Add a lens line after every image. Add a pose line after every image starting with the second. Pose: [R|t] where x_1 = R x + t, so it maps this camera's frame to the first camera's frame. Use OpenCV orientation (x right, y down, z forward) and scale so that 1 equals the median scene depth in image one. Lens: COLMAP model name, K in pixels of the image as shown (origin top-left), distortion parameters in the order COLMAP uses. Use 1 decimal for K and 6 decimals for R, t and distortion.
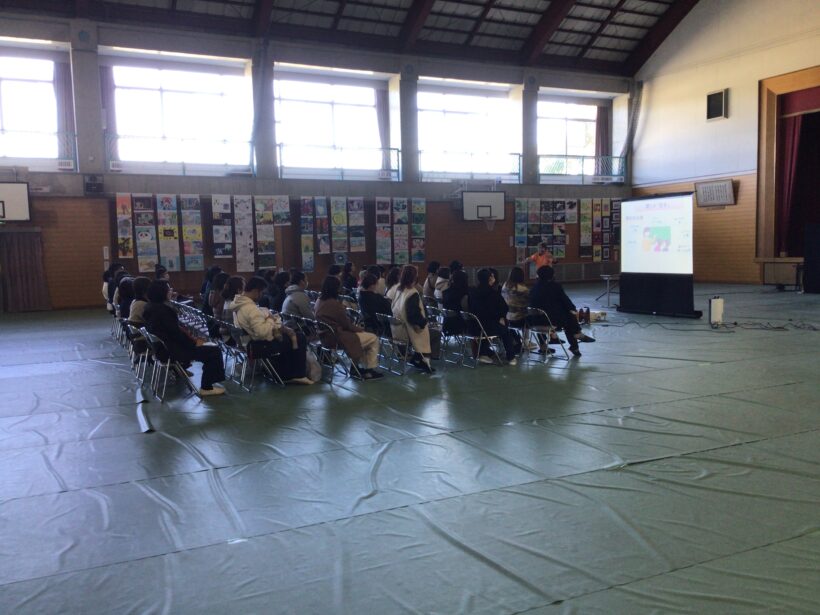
lens RADIAL K [[743.9, 0, 409.2], [0, 743.9, 310.2], [0, 0, 1]] dist [0.102097, -0.143236]
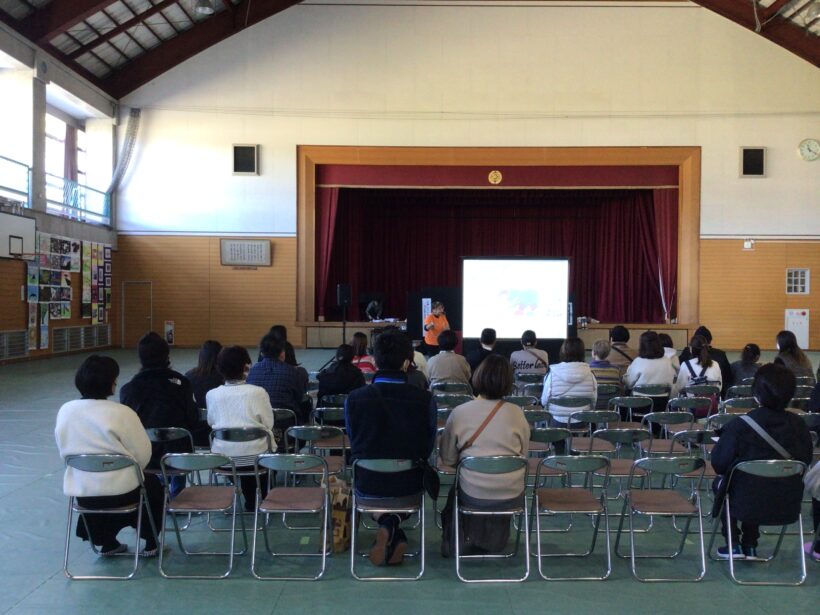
lens RADIAL K [[743.9, 0, 409.6], [0, 743.9, 314.8], [0, 0, 1]] dist [0.102097, -0.143236]
pose [[0.434540, 0.015945, 0.900511, -0.339758], [0.053056, 0.997654, -0.043267, -0.027257], [-0.899088, 0.066579, 0.432675, 0.425260]]
